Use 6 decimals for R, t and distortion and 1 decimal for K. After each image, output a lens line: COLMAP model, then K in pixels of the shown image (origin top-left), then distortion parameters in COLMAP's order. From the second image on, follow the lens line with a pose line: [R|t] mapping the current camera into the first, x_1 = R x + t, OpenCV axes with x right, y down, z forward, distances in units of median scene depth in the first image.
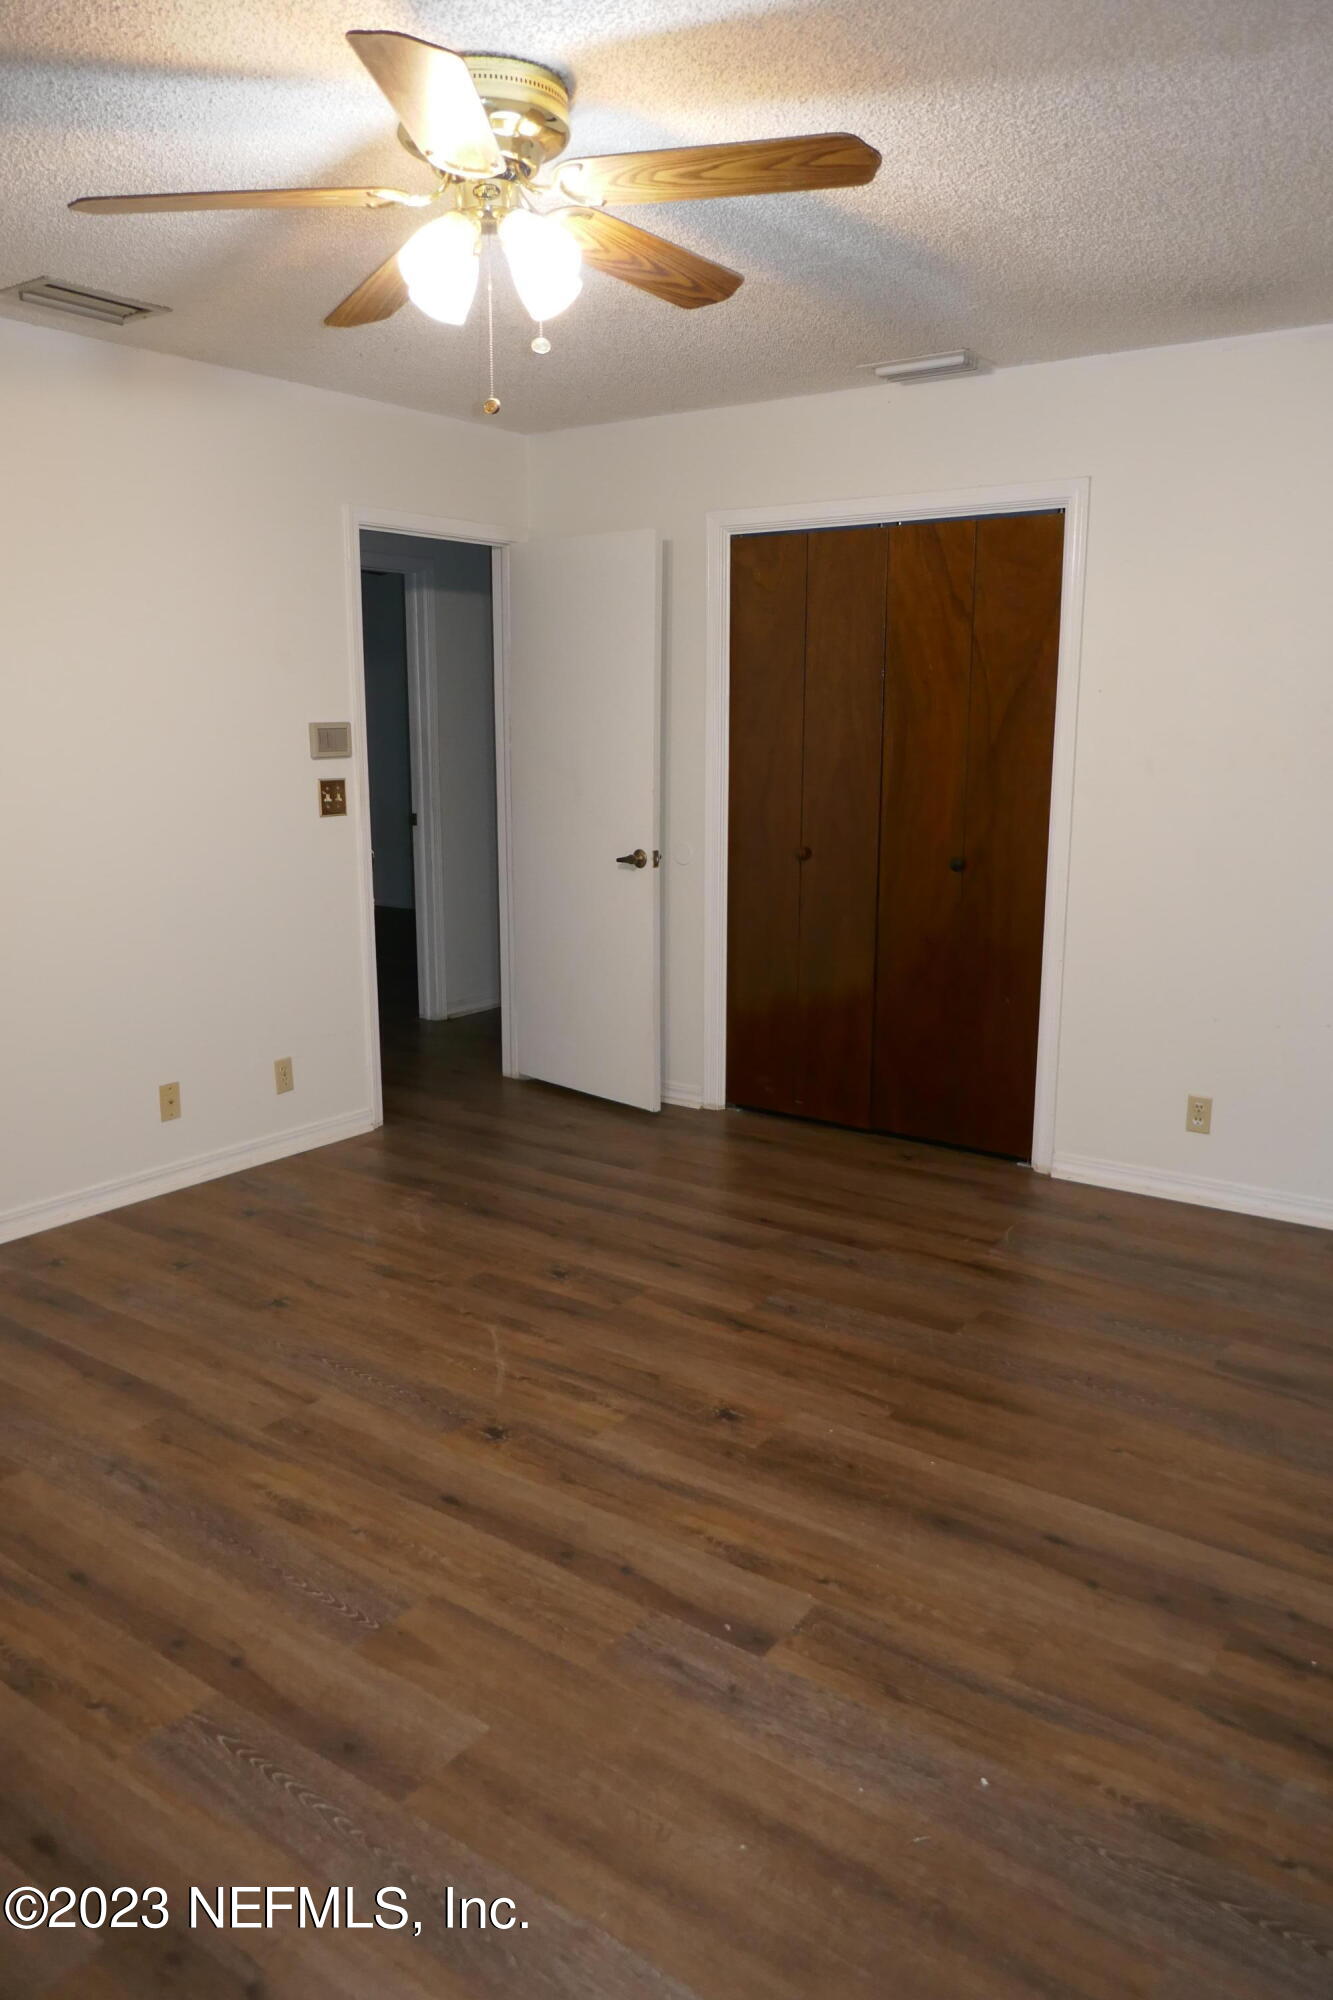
lens RADIAL K [[1433.2, 0, 668.5], [0, 1433.2, 998.8], [0, 0, 1]] dist [-0.033125, 0.014149]
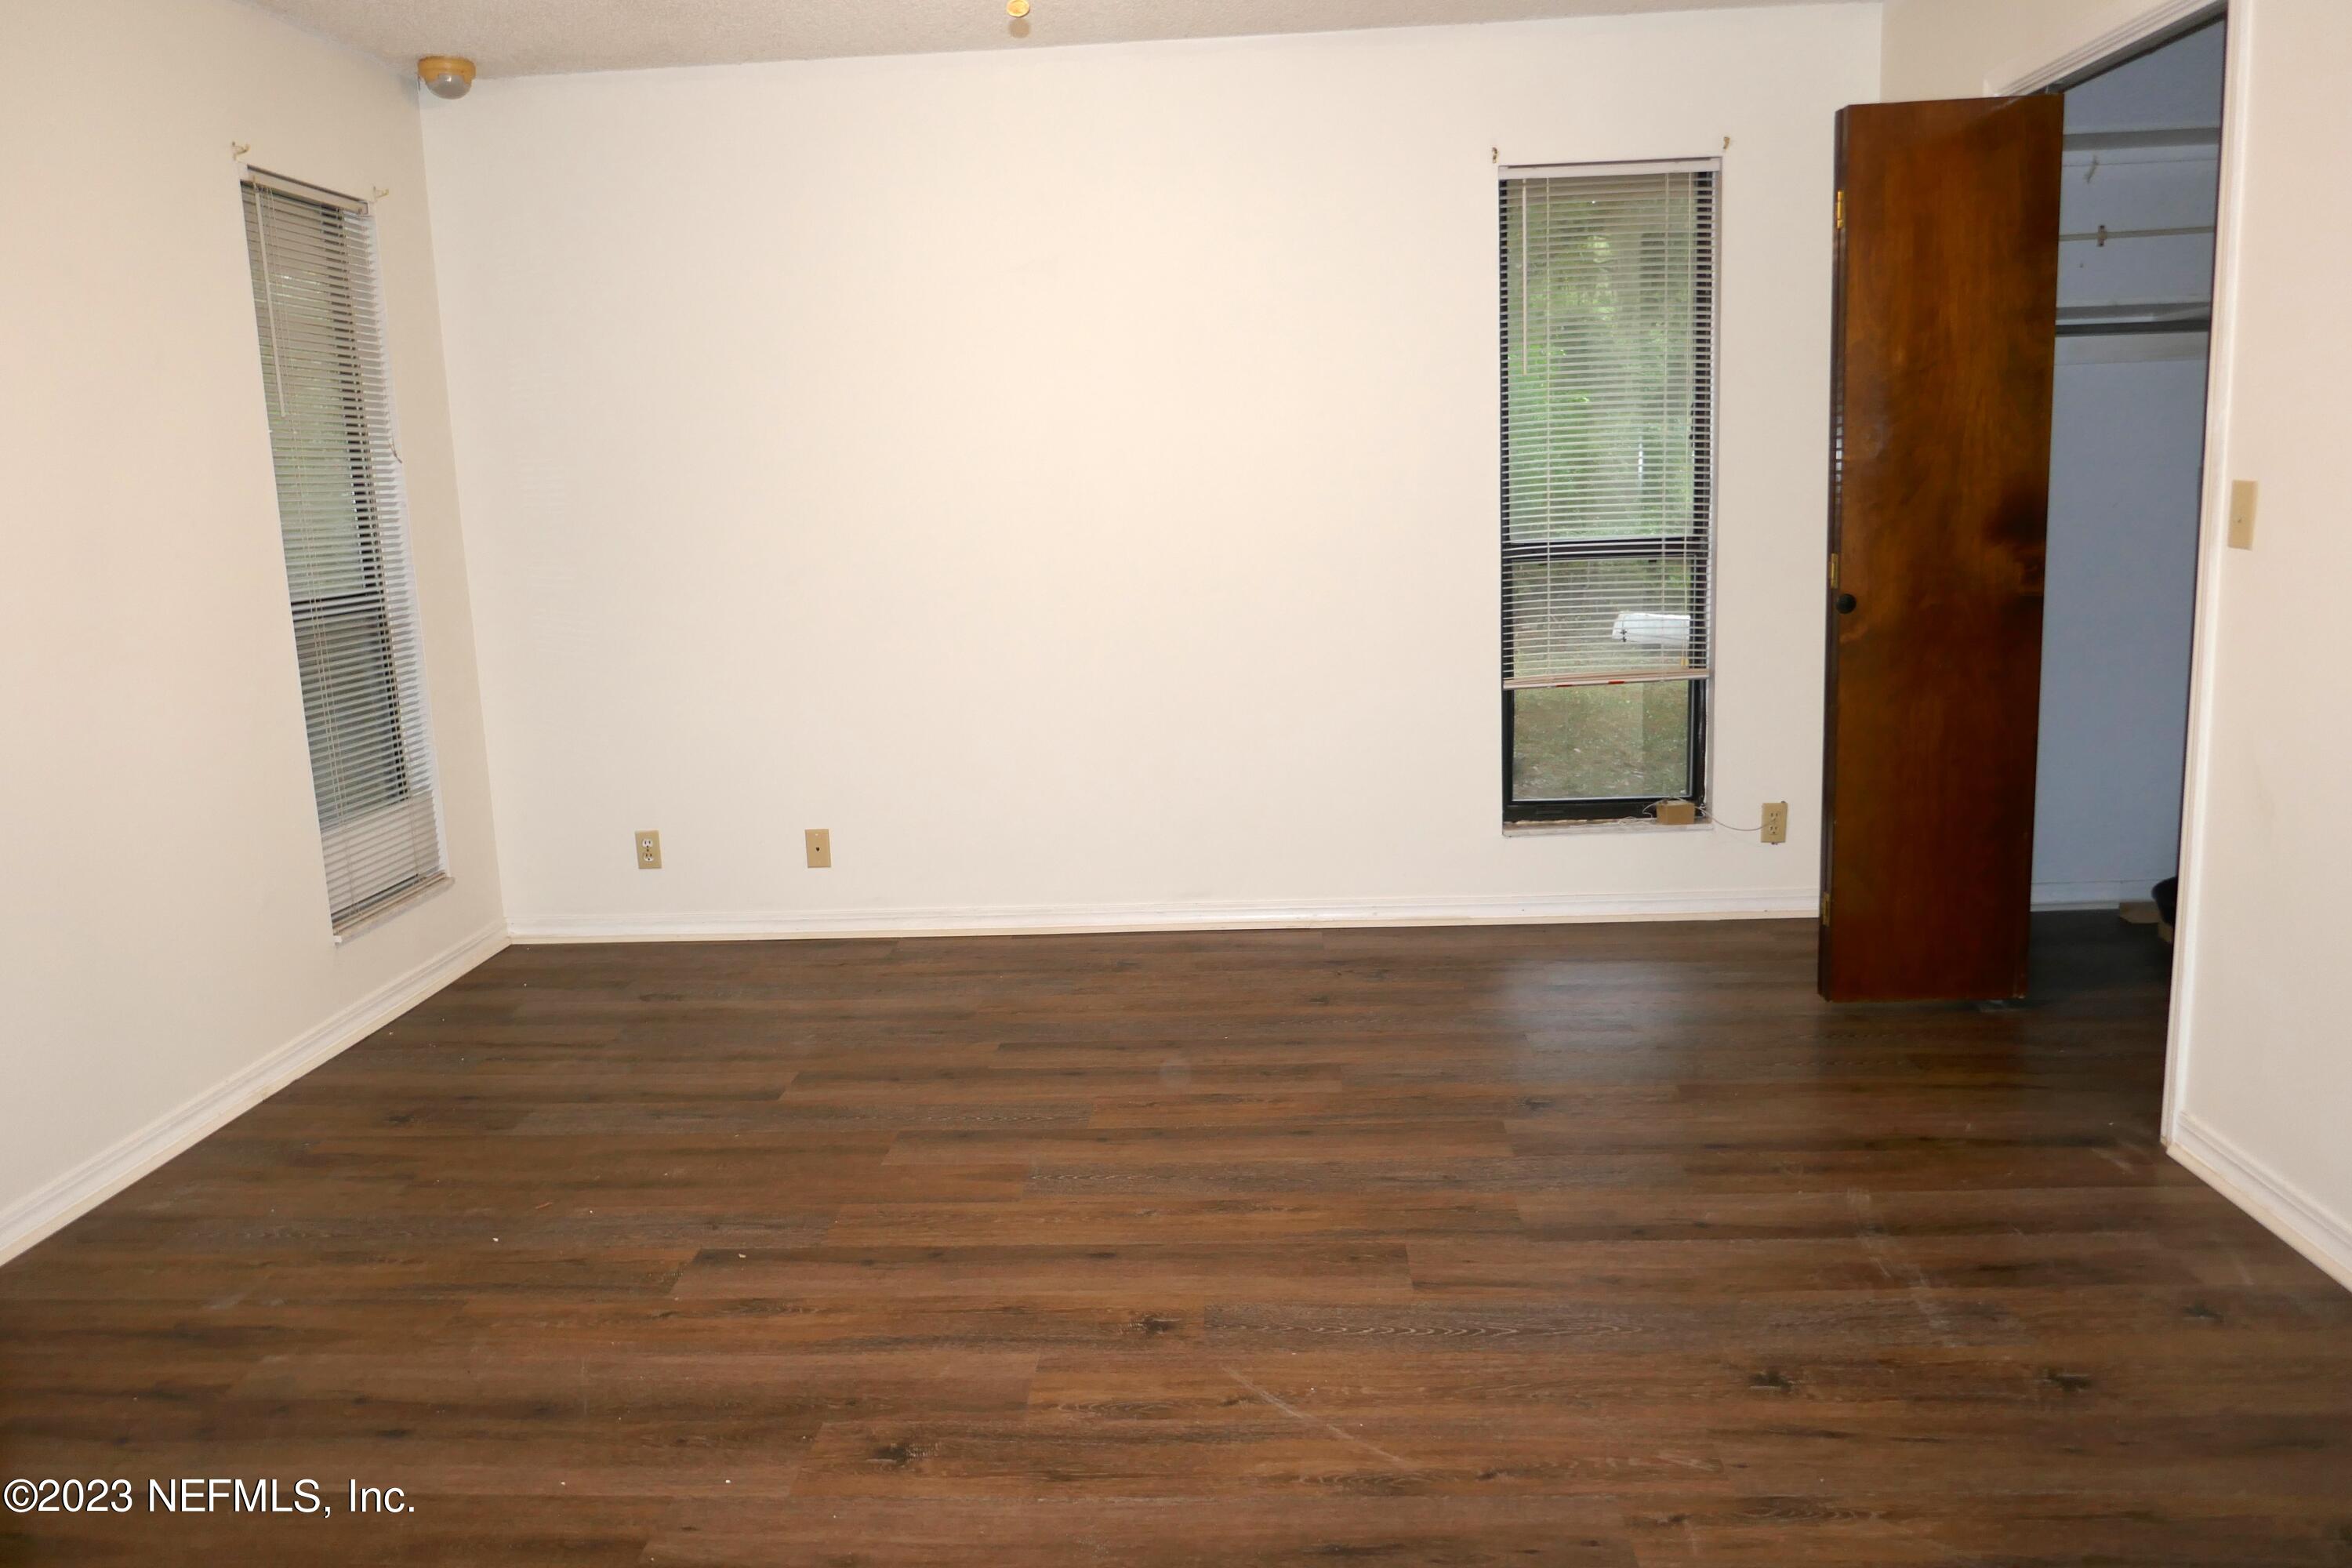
lens RADIAL K [[1685.5, 0, 1168.8], [0, 1685.5, 779.8], [0, 0, 1]] dist [-0.033125, 0.014149]
pose [[-0.842159, 0.124852, -0.524576, 0.319763], [-0.070712, 0.938855, 0.336975, -0.281877], [0.534573, 0.320880, -0.781836, 1.680376]]
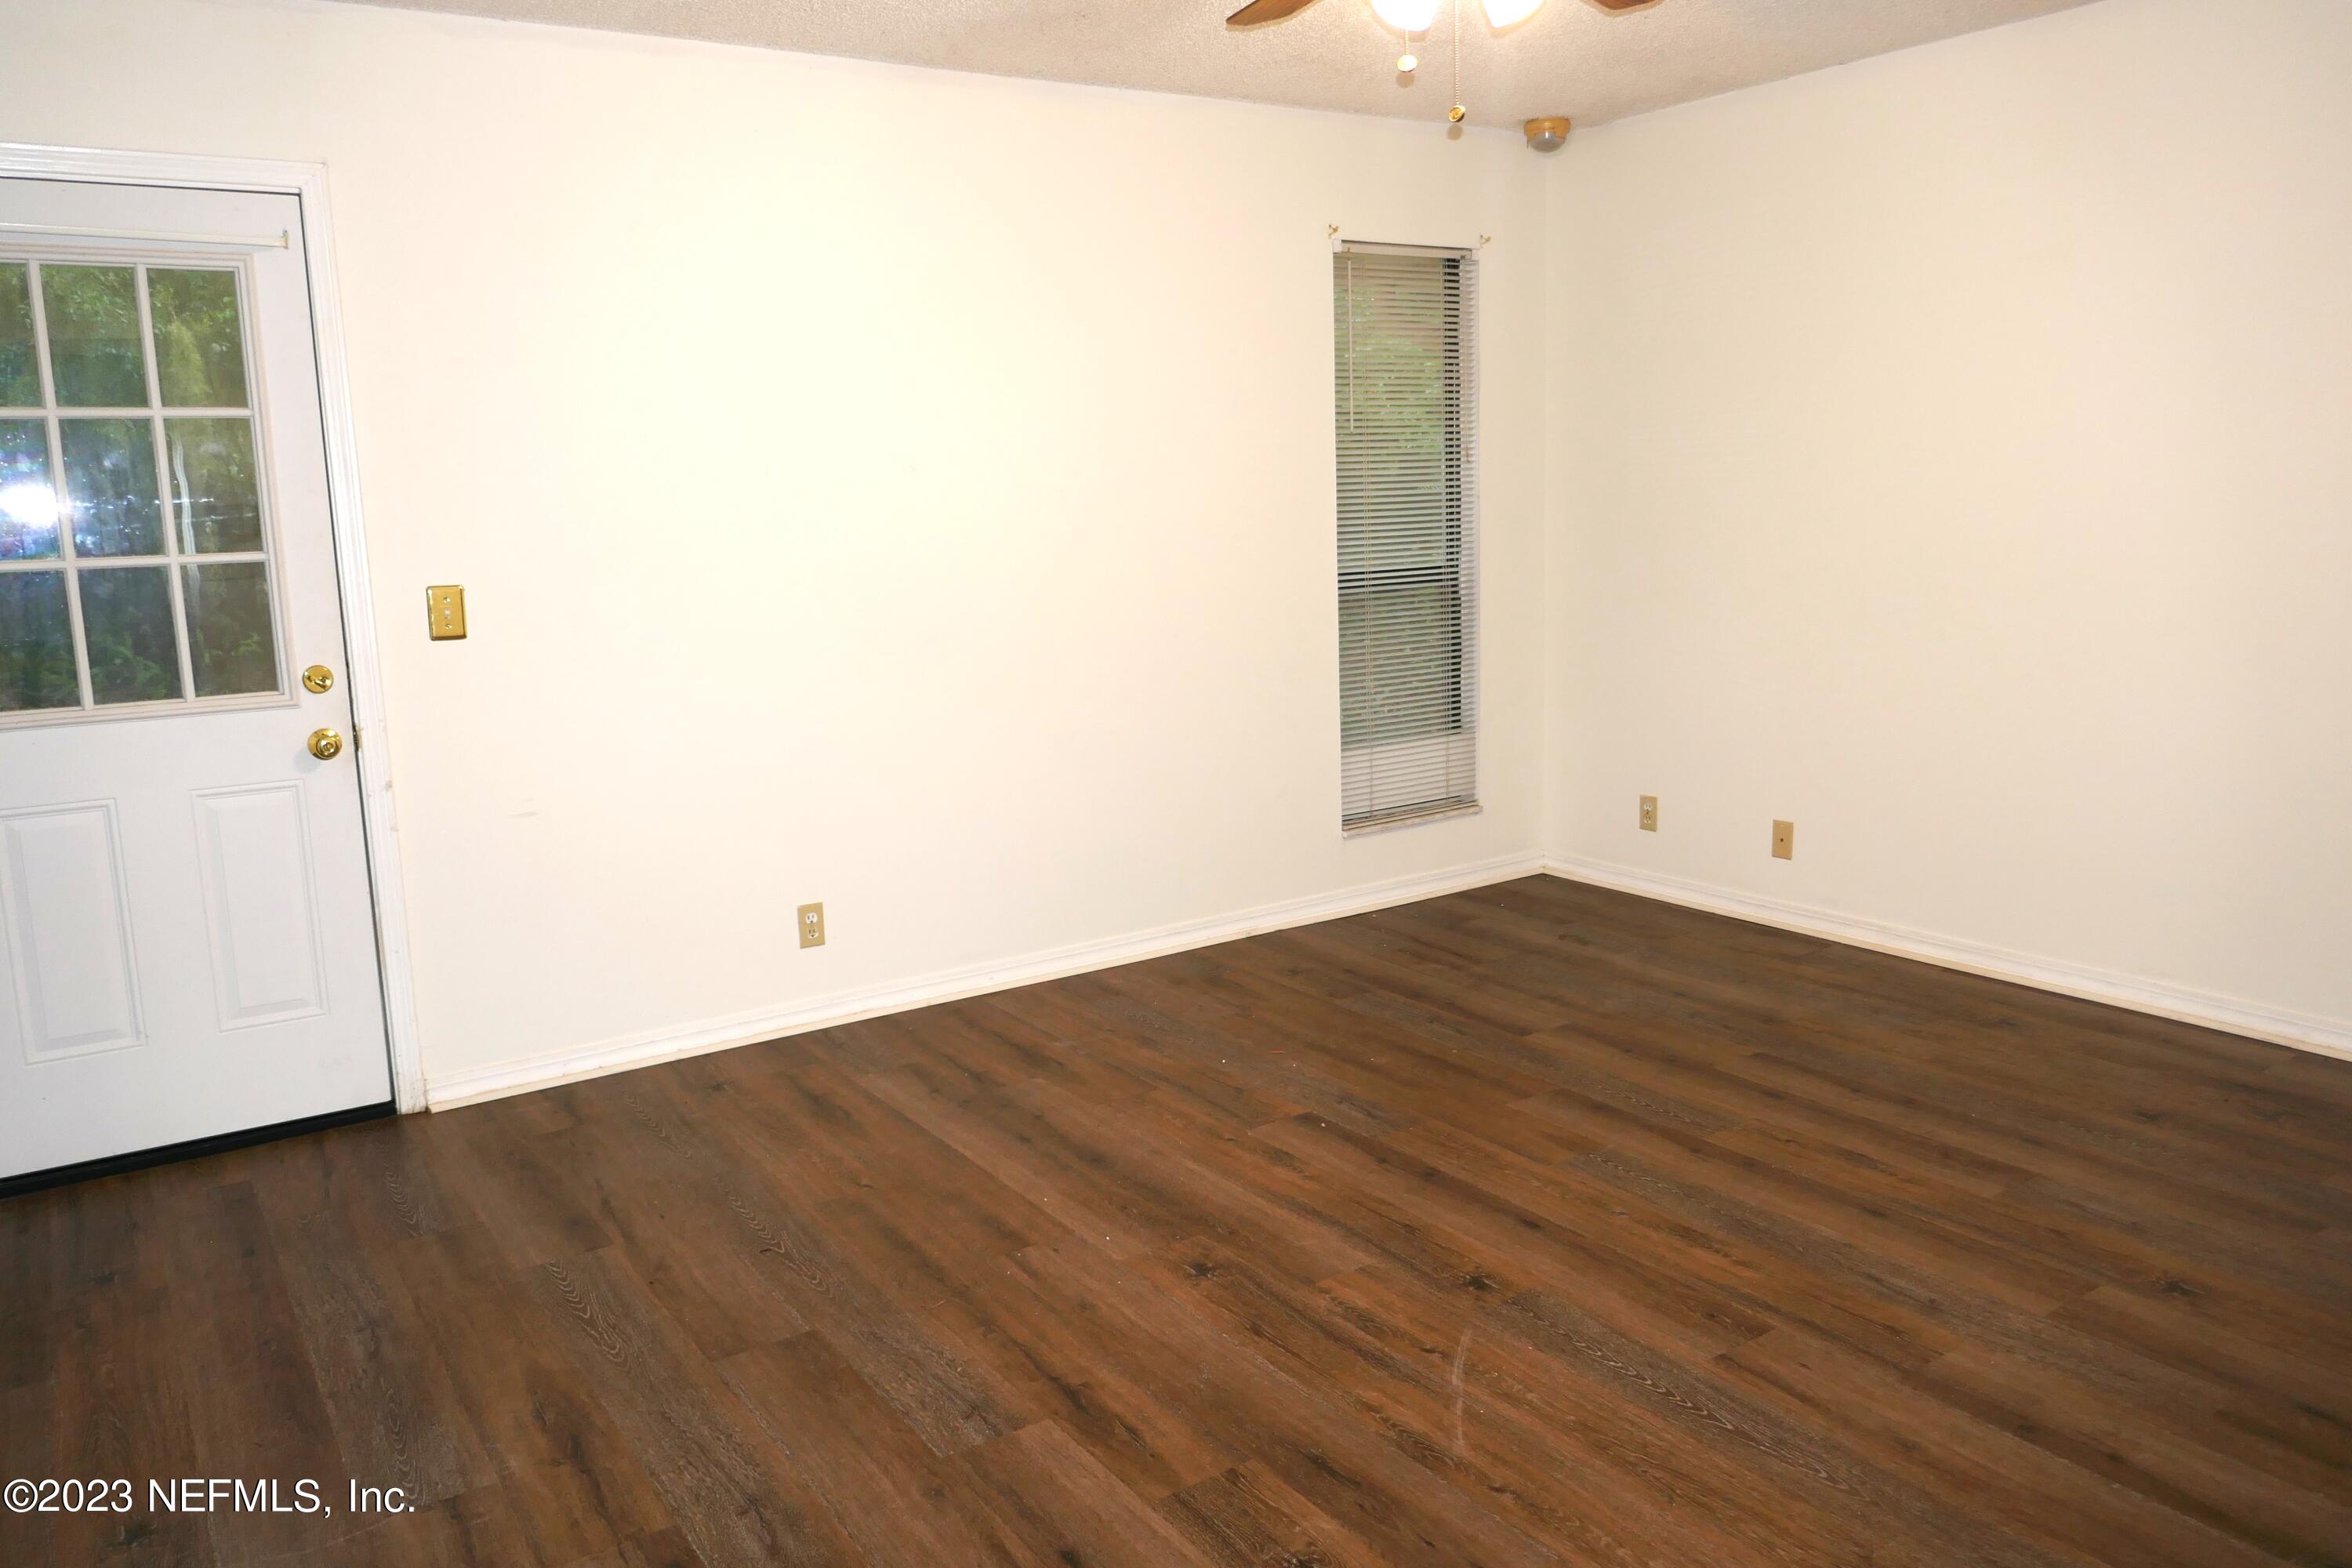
lens RADIAL K [[1685.5, 0, 1159.1], [0, 1685.5, 783.2], [0, 0, 1]] dist [-0.033125, 0.014149]
pose [[-0.934695, -0.032877, 0.353927, -0.300079], [0.101595, 0.929465, 0.354645, -0.359693], [-0.340623, 0.367442, -0.865426, 1.898830]]
